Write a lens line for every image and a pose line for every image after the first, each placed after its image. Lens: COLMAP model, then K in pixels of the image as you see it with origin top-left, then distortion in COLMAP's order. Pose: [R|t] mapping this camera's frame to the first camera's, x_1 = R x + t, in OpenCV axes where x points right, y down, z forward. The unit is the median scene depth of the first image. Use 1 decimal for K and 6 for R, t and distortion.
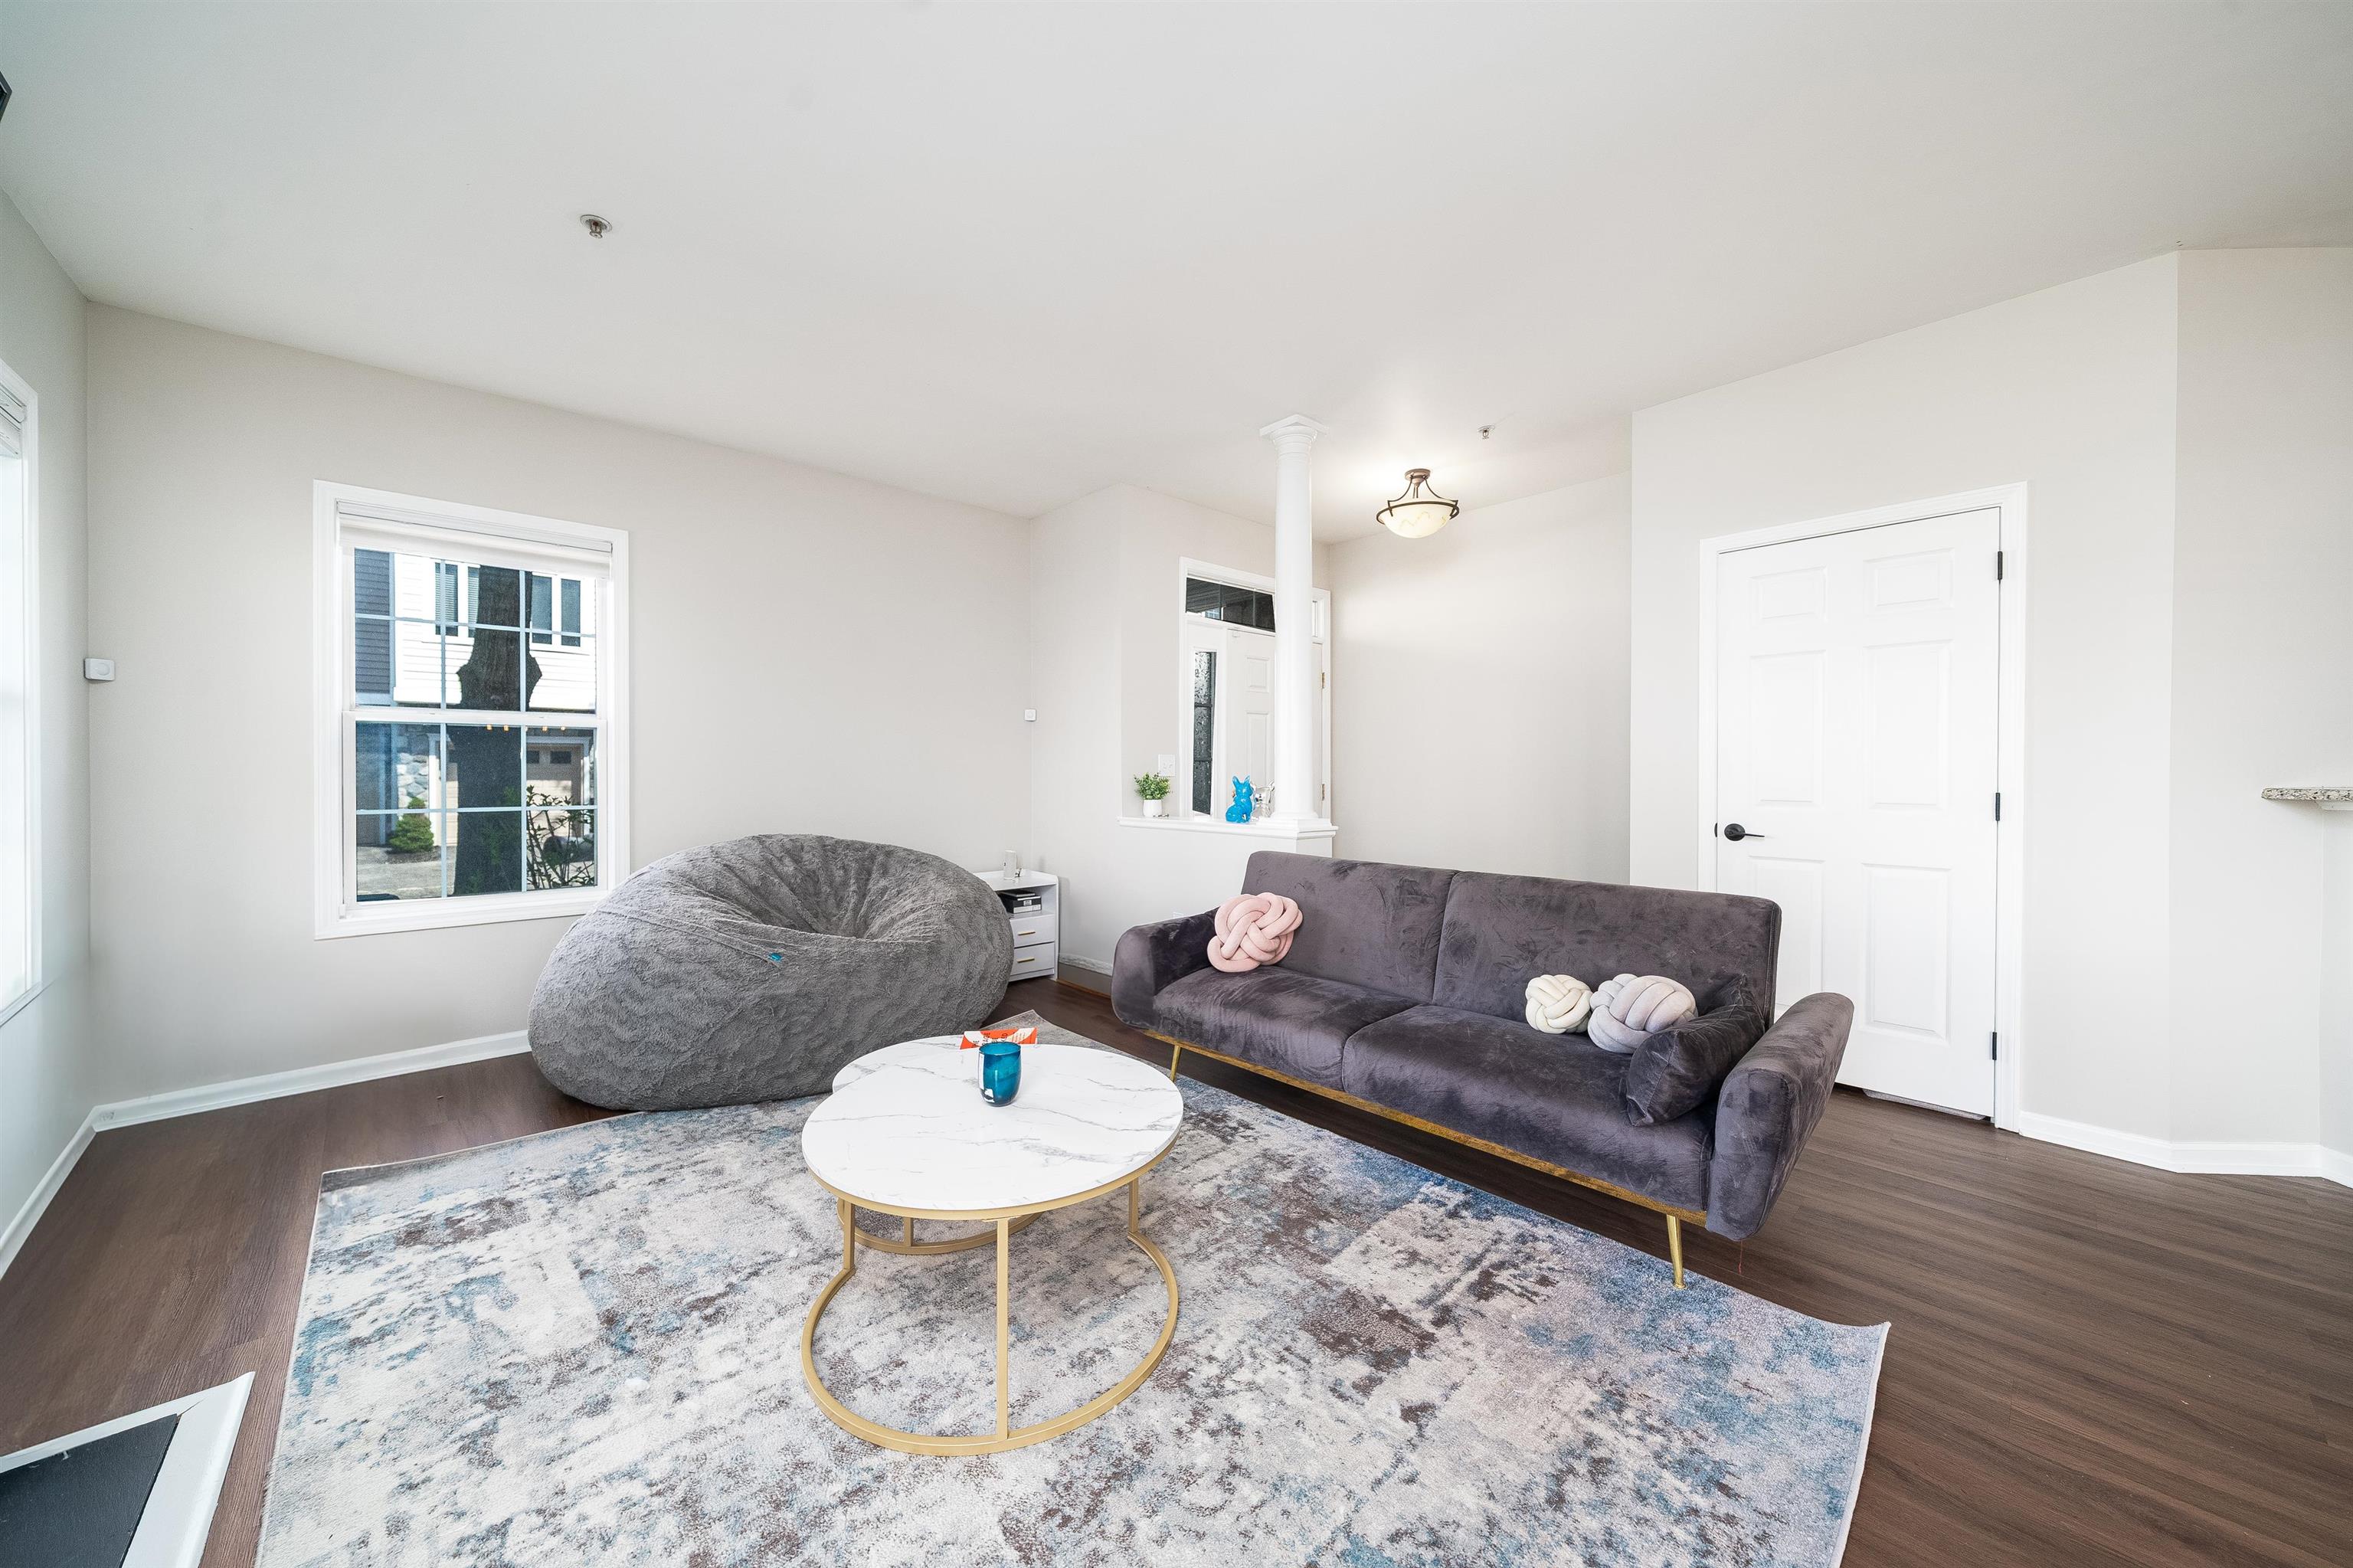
lens RADIAL K [[826.6, 0, 1173.3], [0, 826.6, 775.2], [0, 0, 1]] dist [-0.003288, 0.000365]
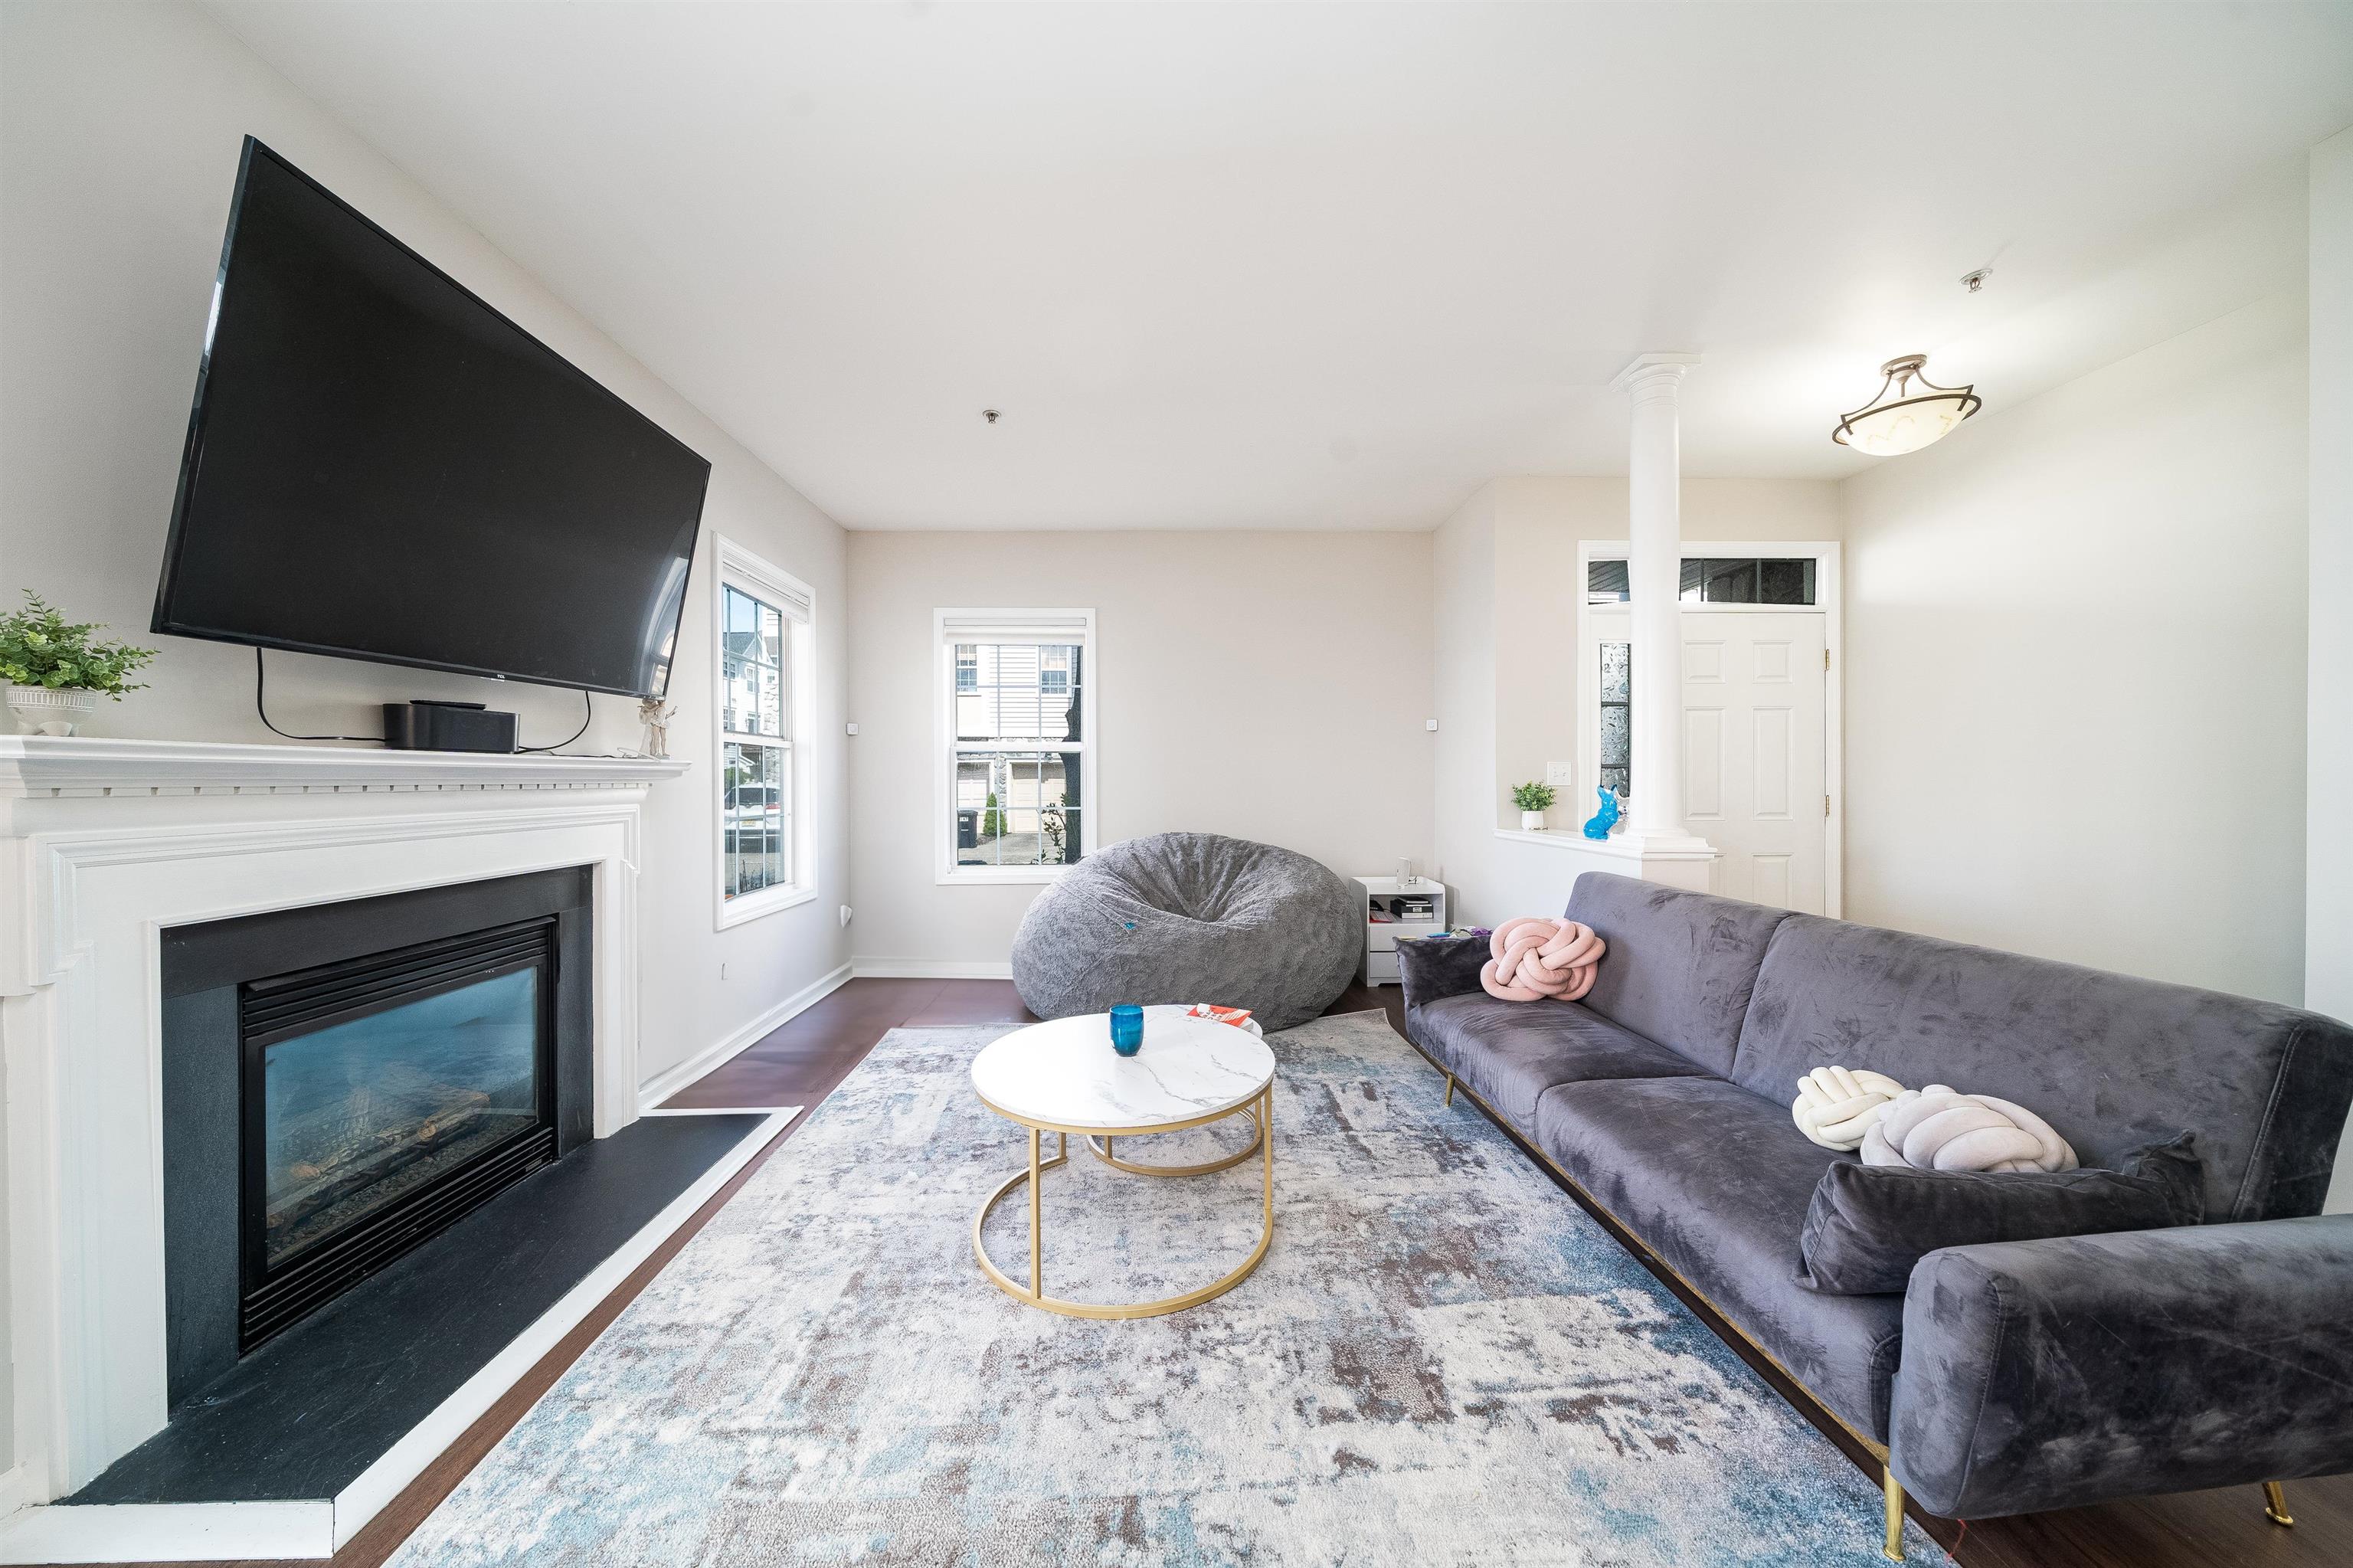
lens RADIAL K [[795.8, 0, 1175.1], [0, 795.8, 785.7], [0, 0, 1]] dist [-0.005149, -0.000079]
pose [[0.763170, -0.001222, -0.646196, 0.529689], [0.002699, 0.999996, 0.001296, -0.001879], [0.646192, -0.002733, 0.763170, 0.130429]]
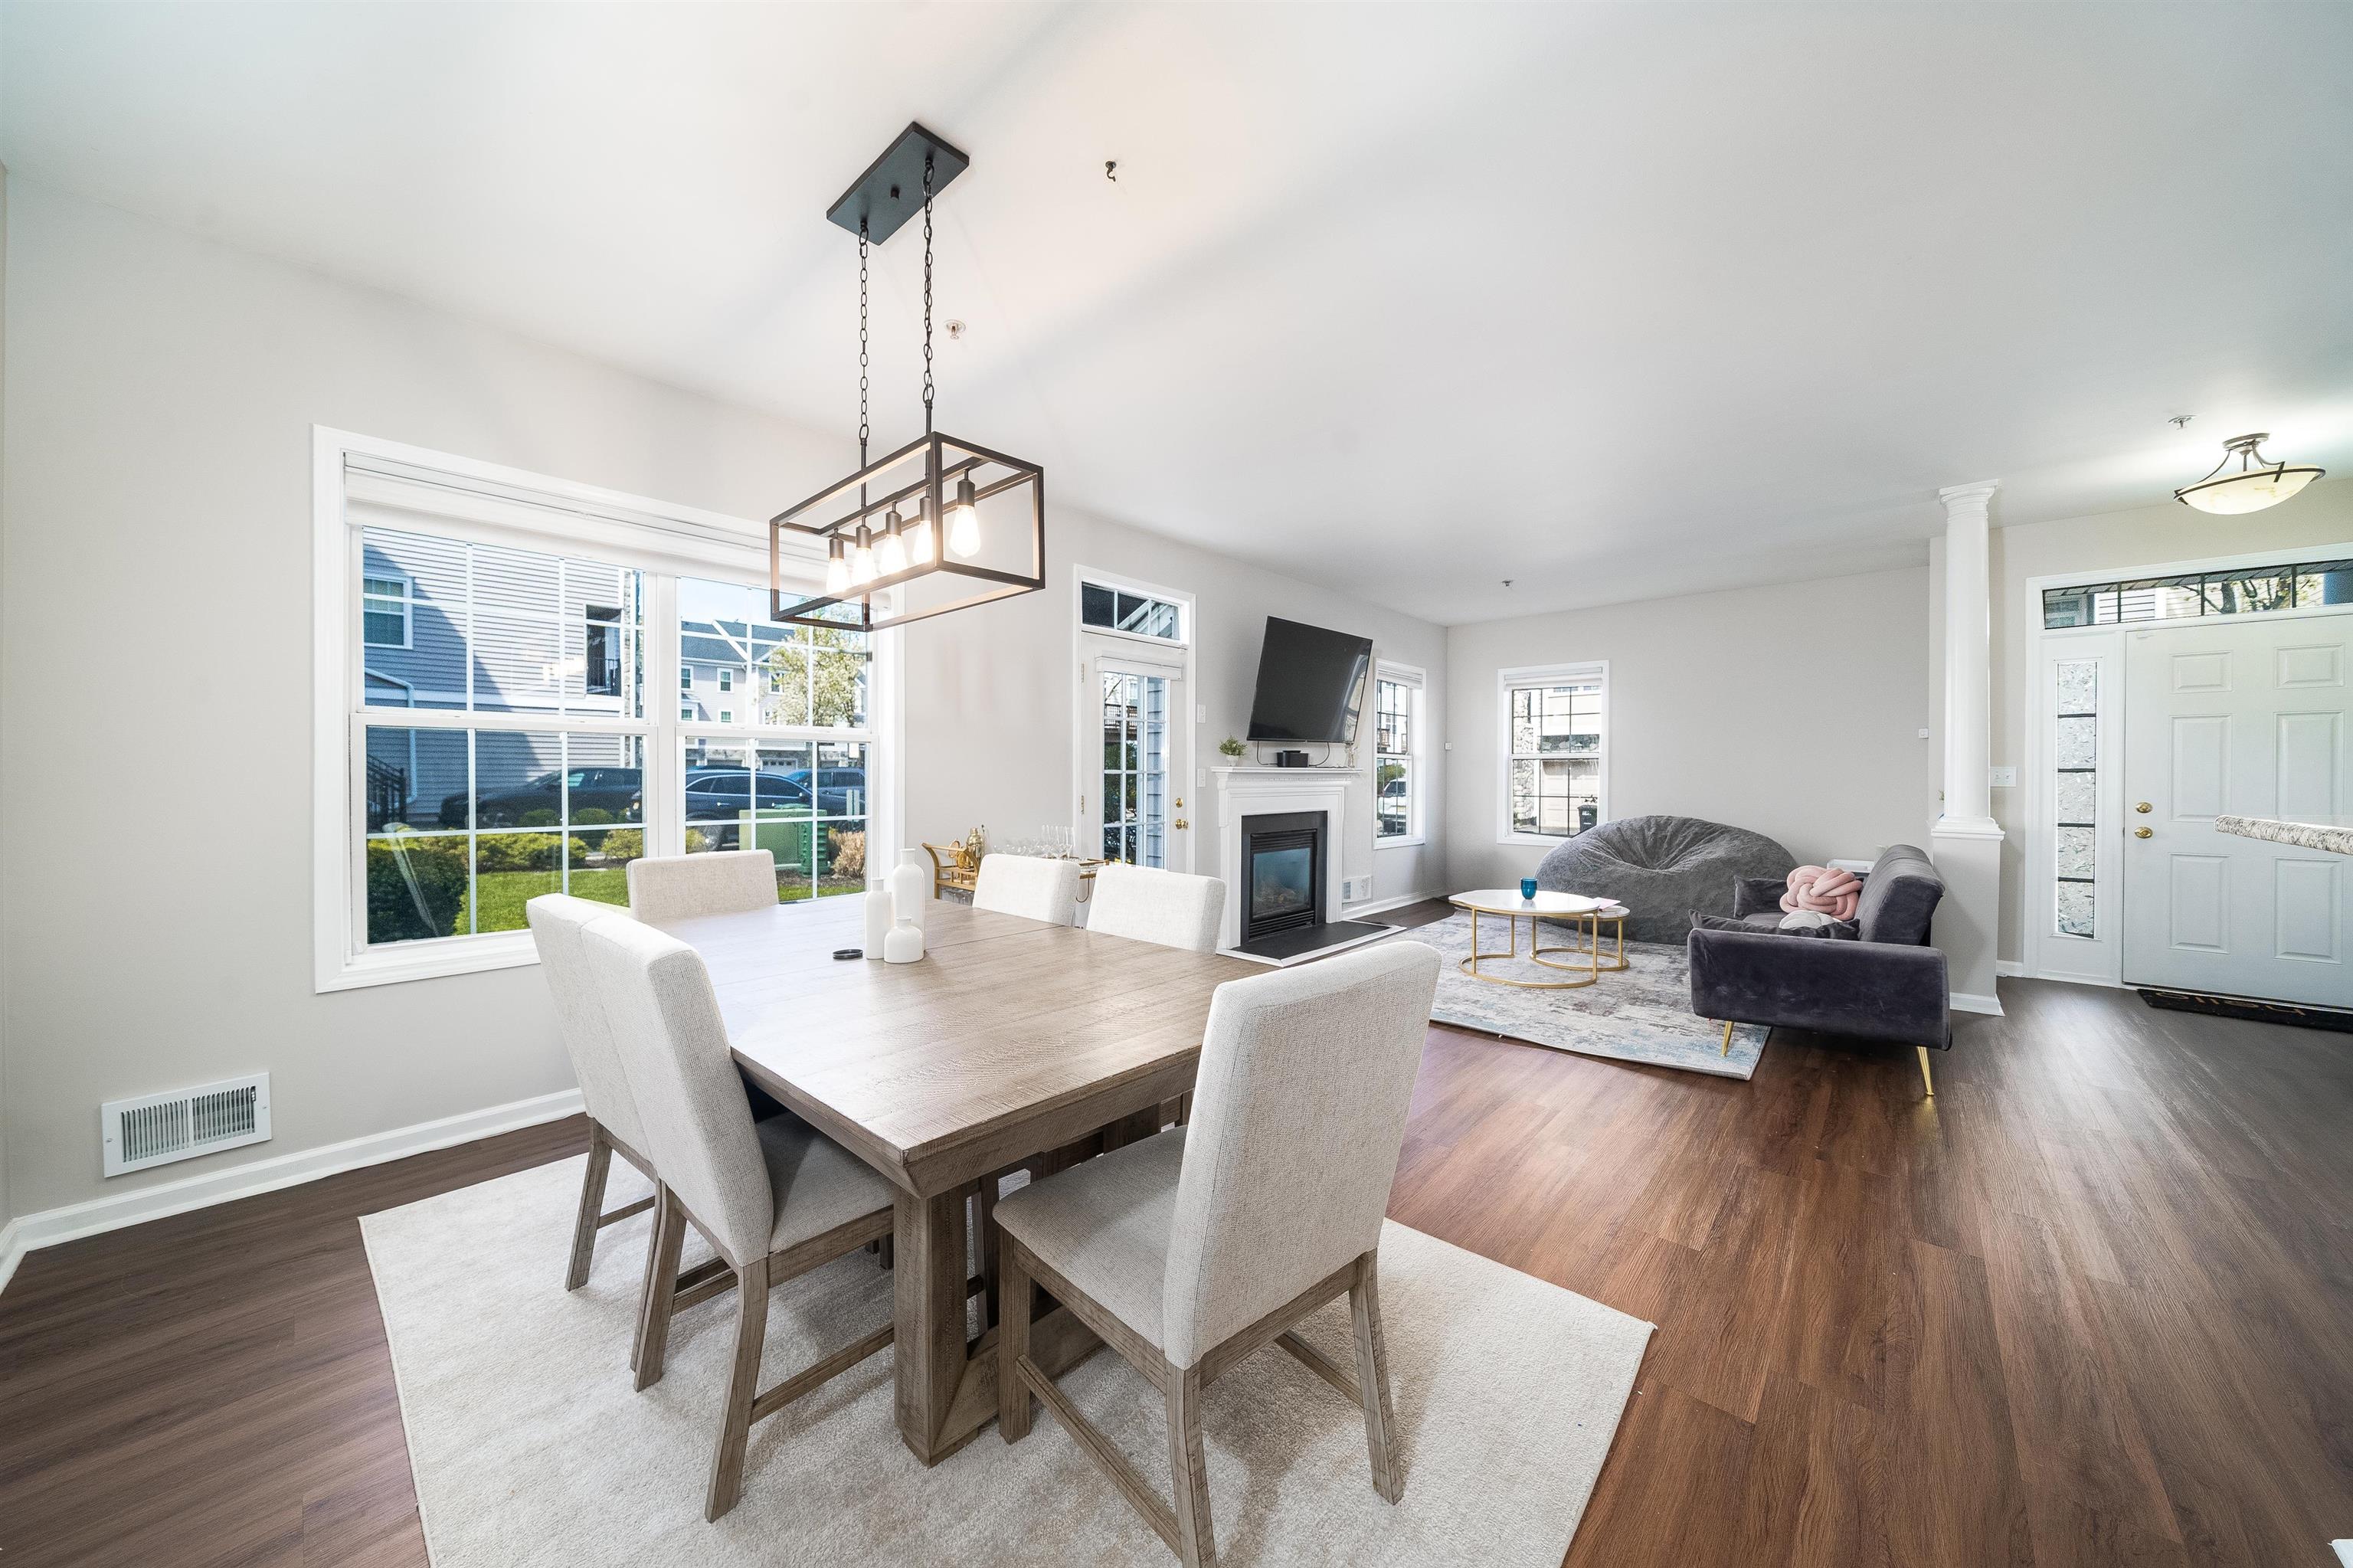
lens RADIAL K [[807.3, 0, 1188.8], [0, 807.3, 783.2], [0, 0, 1]] dist [-0.004550, 0.000038]
pose [[0.107054, 0.006665, -0.994231, 2.077919], [-0.008331, 0.999948, 0.005807, -0.000960], [0.994218, 0.007661, 0.107104, -0.383387]]
